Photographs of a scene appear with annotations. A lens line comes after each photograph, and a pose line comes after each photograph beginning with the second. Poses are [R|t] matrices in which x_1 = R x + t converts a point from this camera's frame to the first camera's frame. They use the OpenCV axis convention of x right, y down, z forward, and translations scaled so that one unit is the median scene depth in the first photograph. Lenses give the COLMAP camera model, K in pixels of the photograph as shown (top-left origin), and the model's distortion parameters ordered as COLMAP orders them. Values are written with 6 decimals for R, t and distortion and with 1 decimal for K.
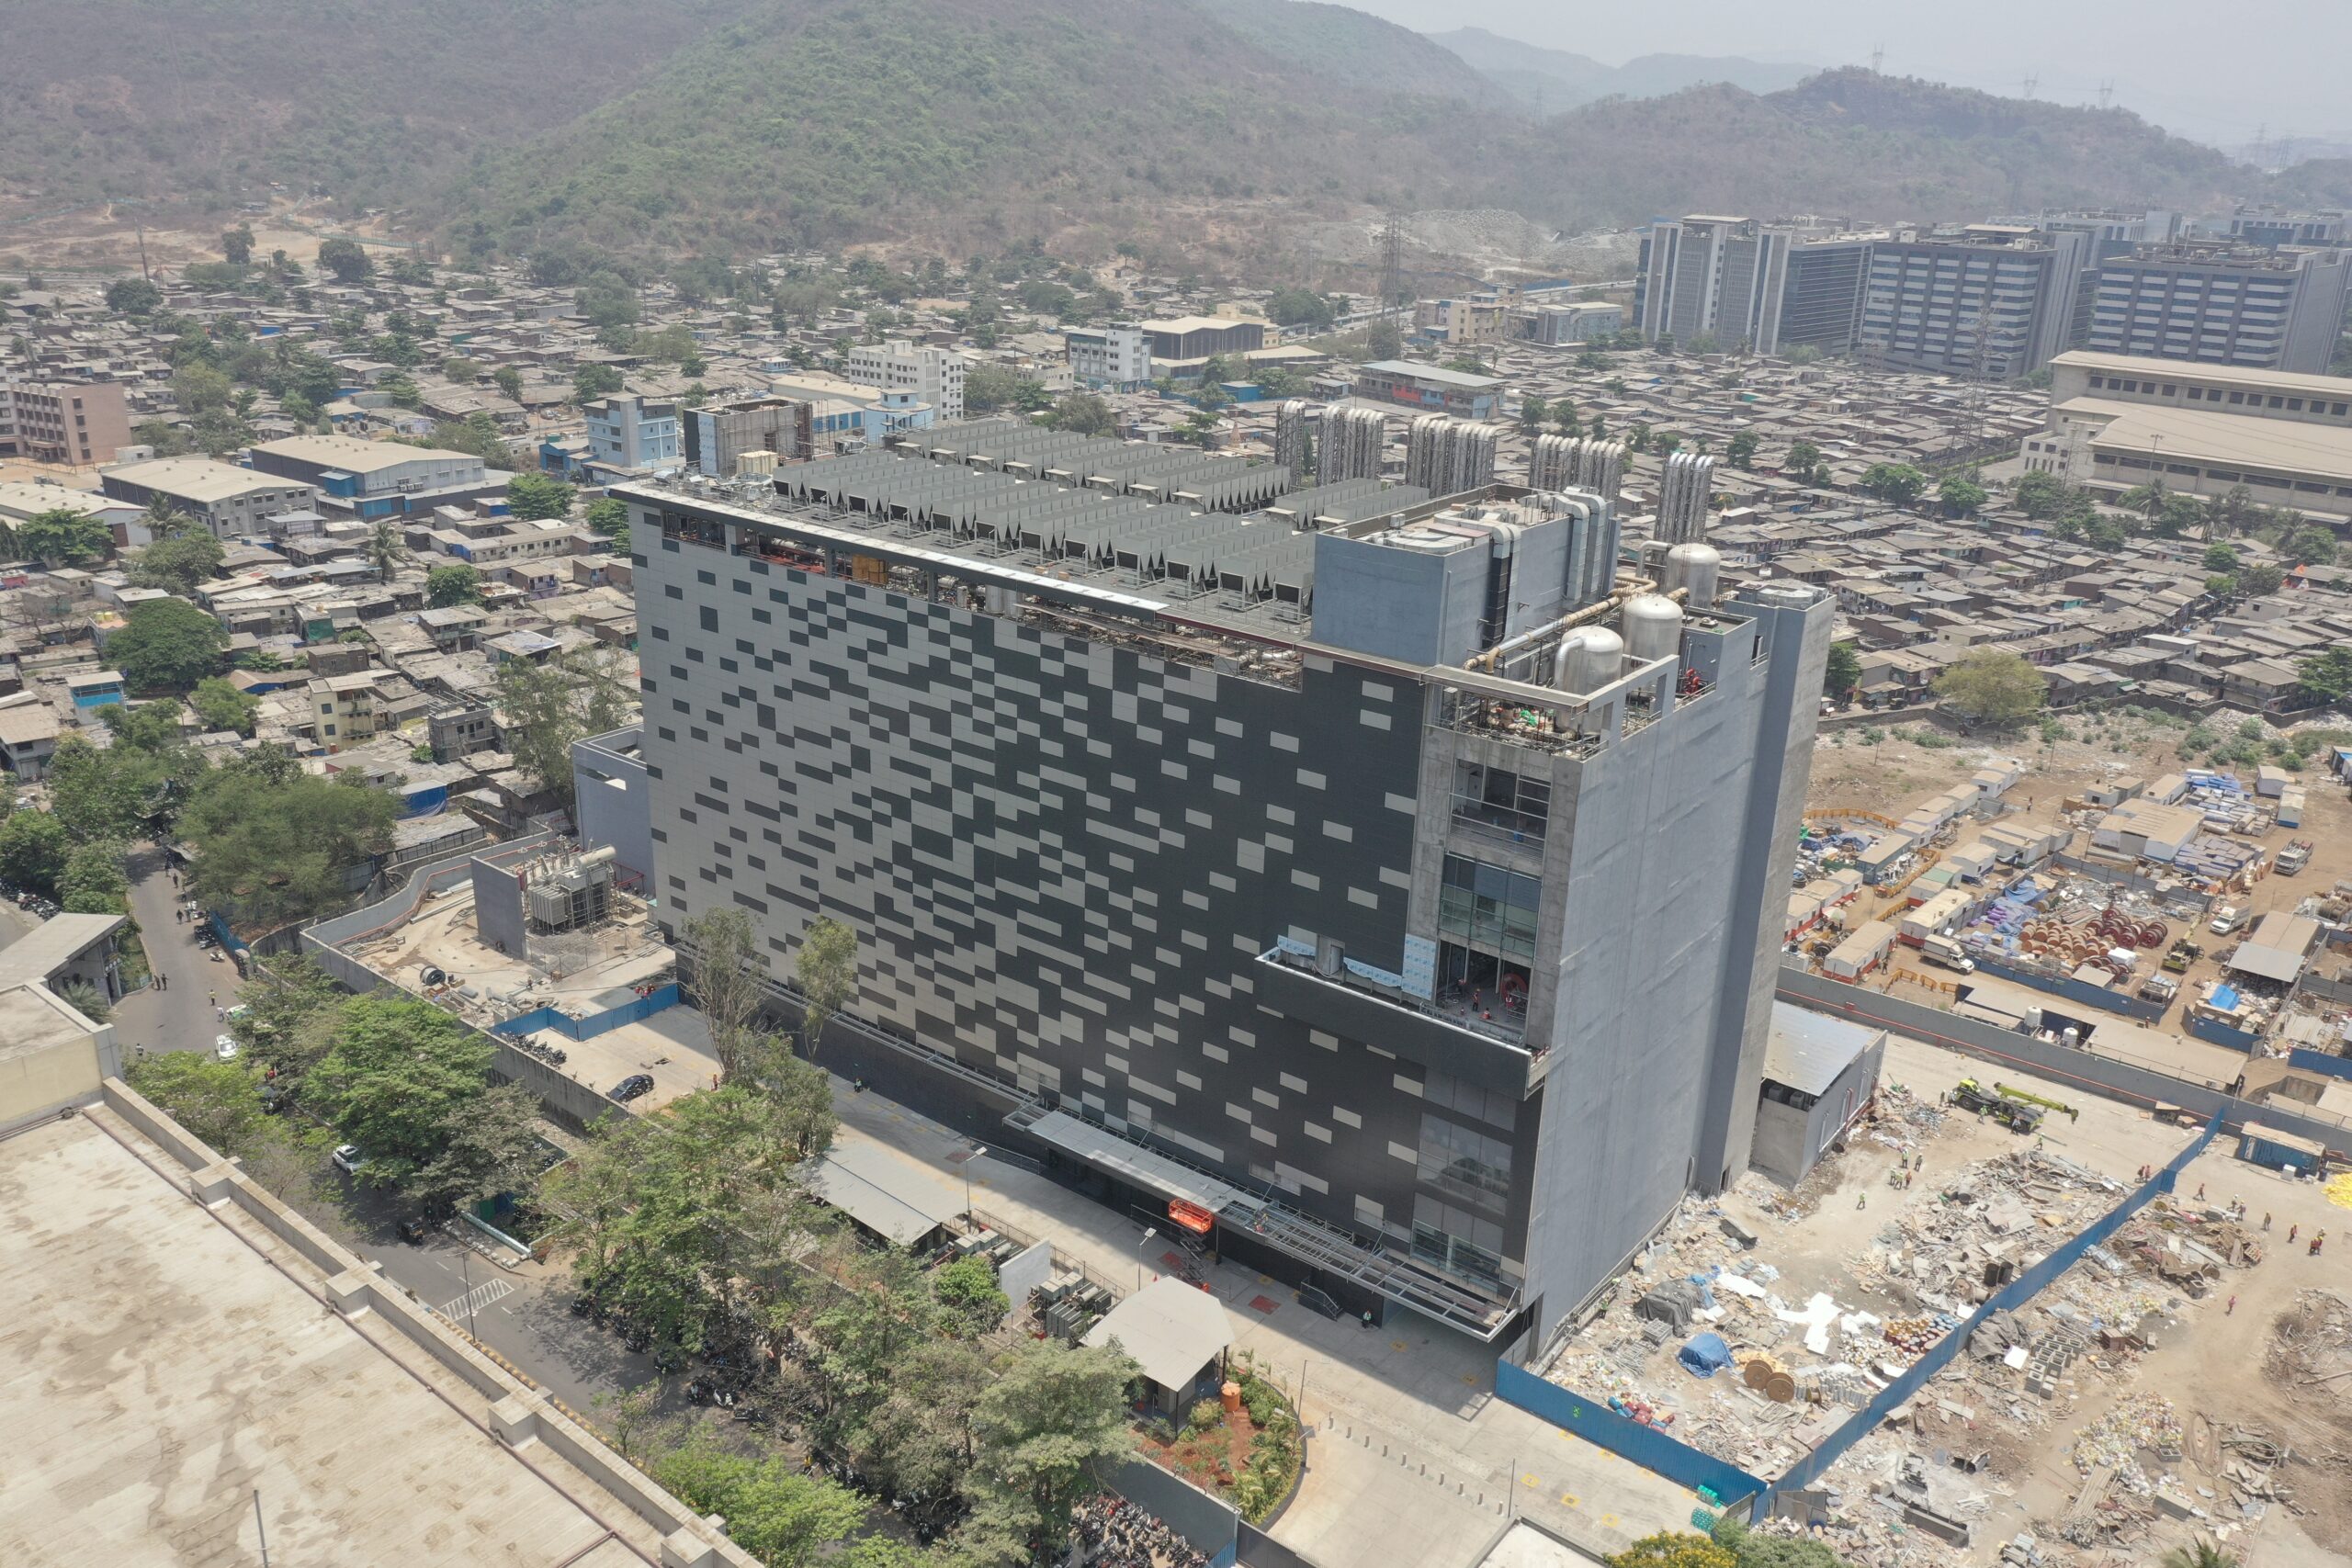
lens RADIAL K [[1844.2, 0, 1176.0], [0, 1844.2, 784.0], [0, 0, 1]] dist [0.006197, 0.009824]
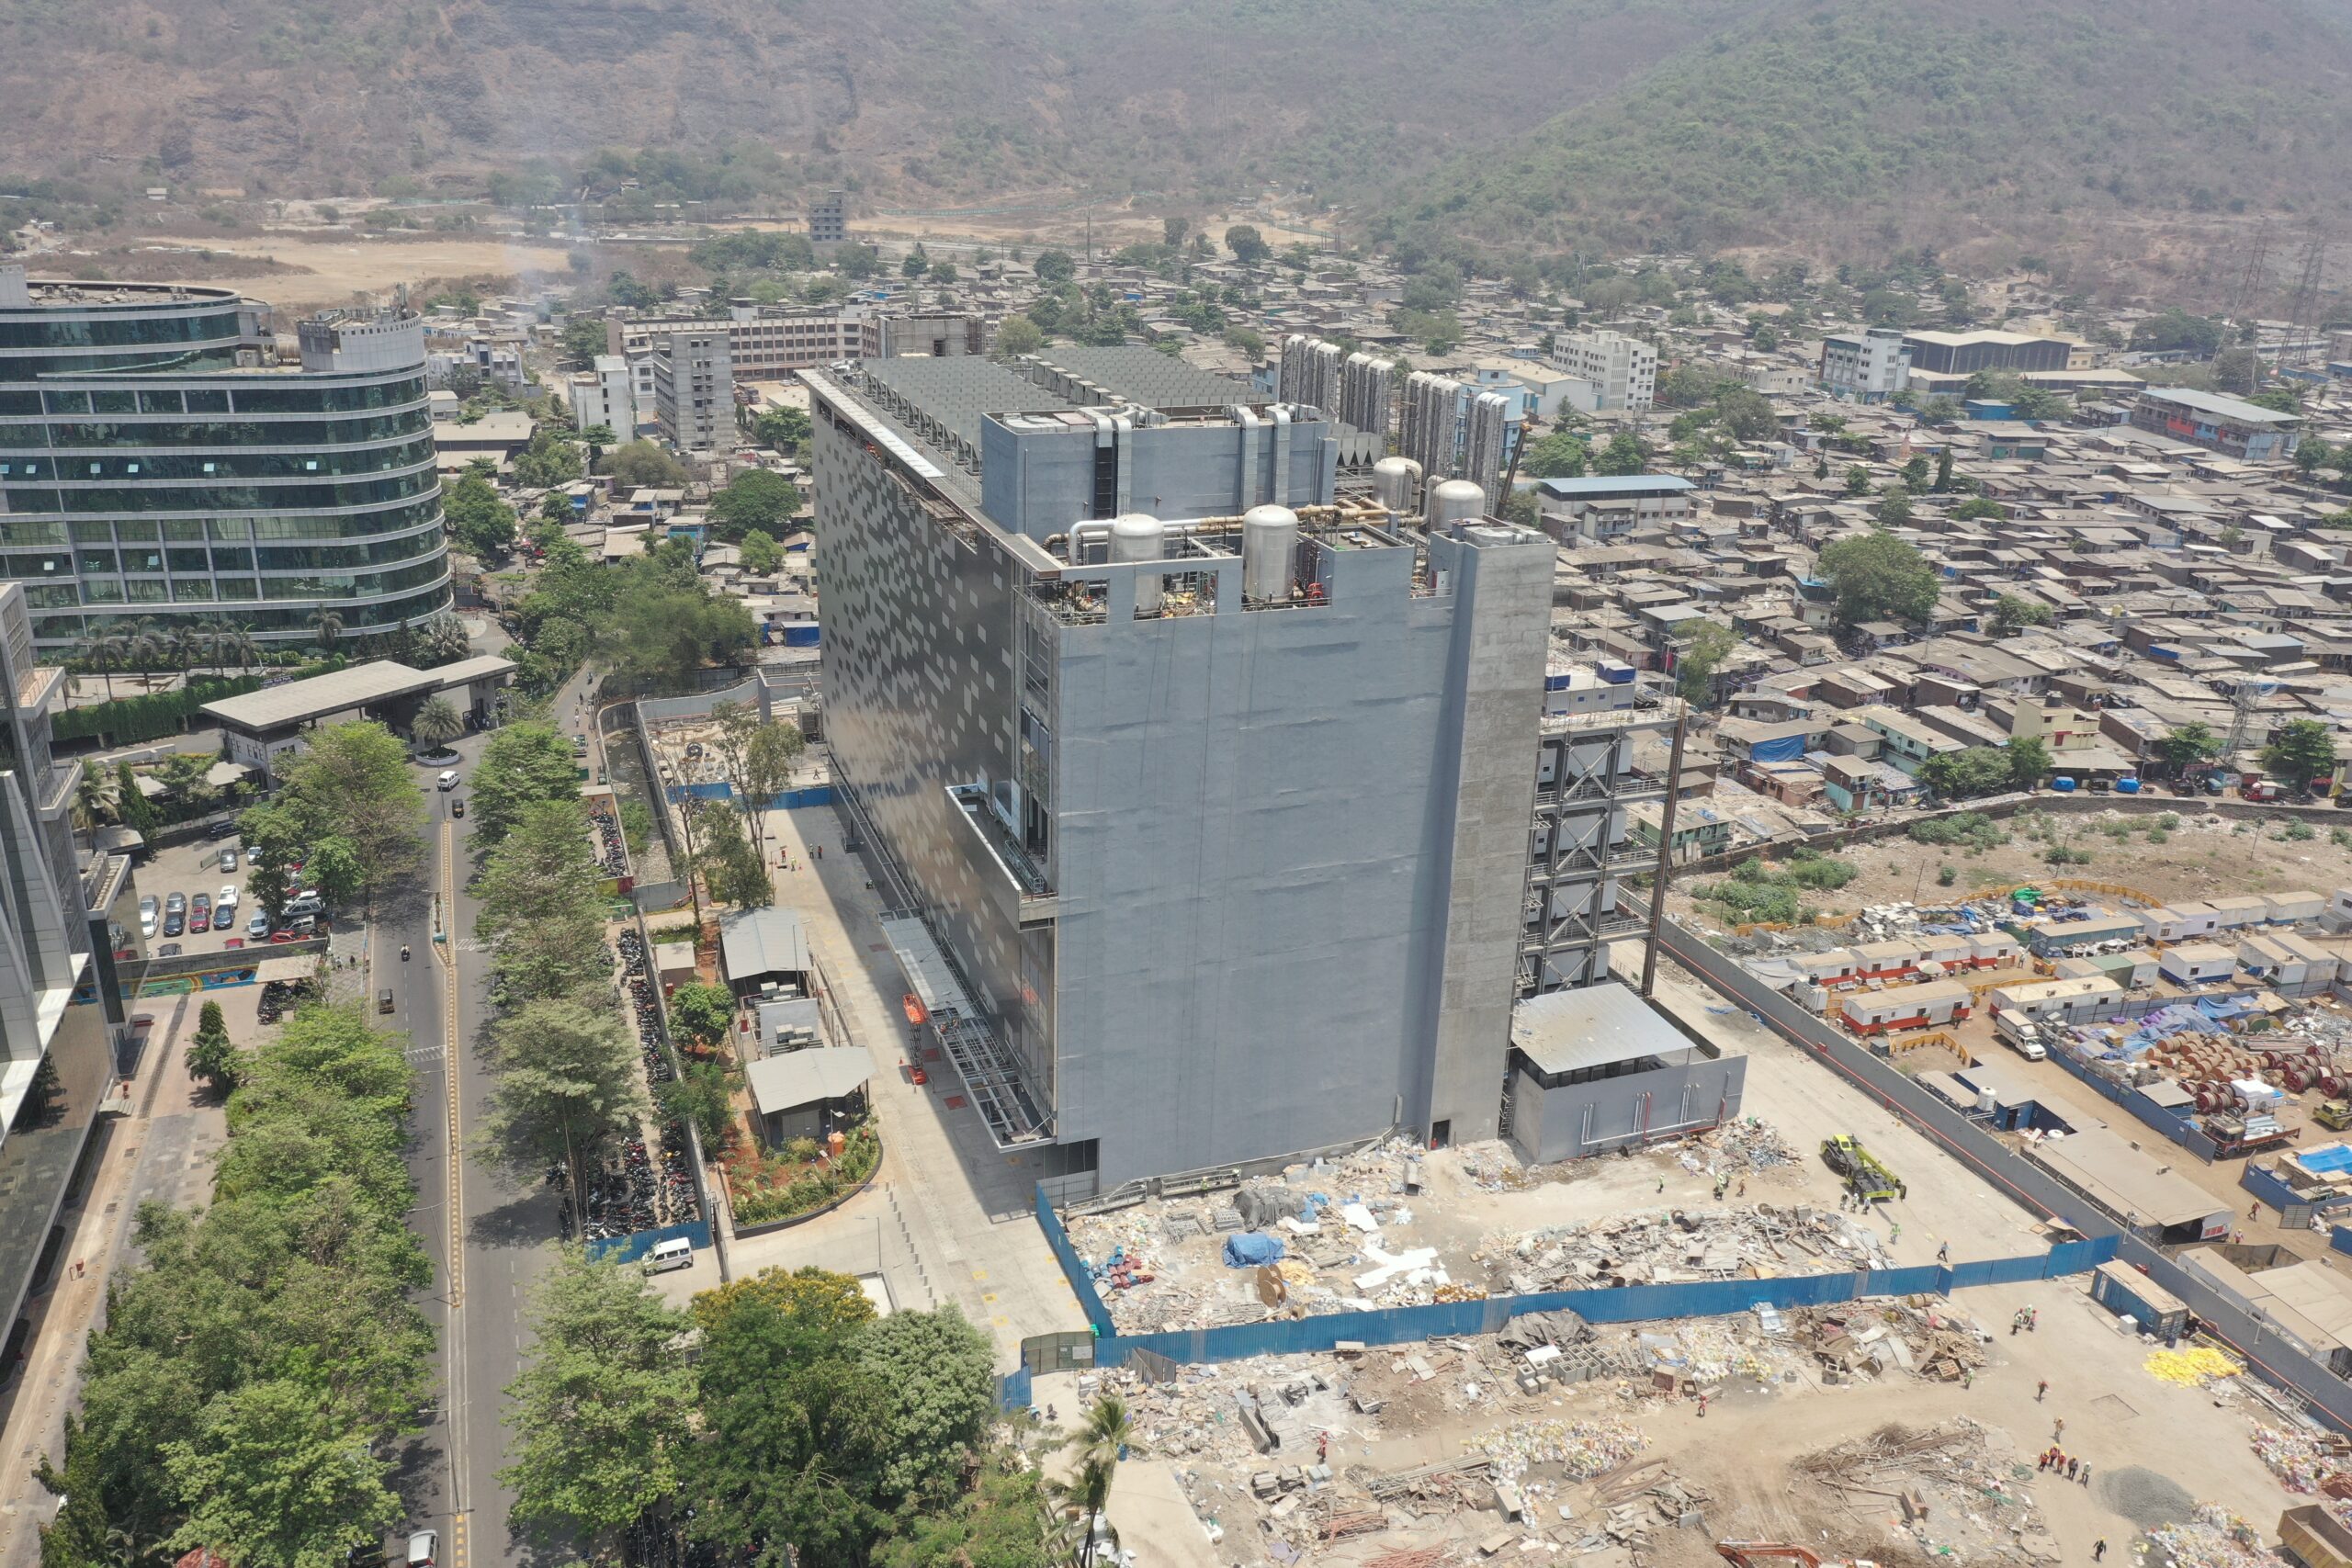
lens RADIAL K [[1844.2, 0, 1176.0], [0, 1844.2, 784.0], [0, 0, 1]] dist [0.006197, 0.009824]
pose [[0.854021, 0.177513, -0.489017, 0.099599], [-0.181203, 0.982622, 0.040240, 0.002856], [0.487662, 0.054246, 0.871346, 0.010369]]
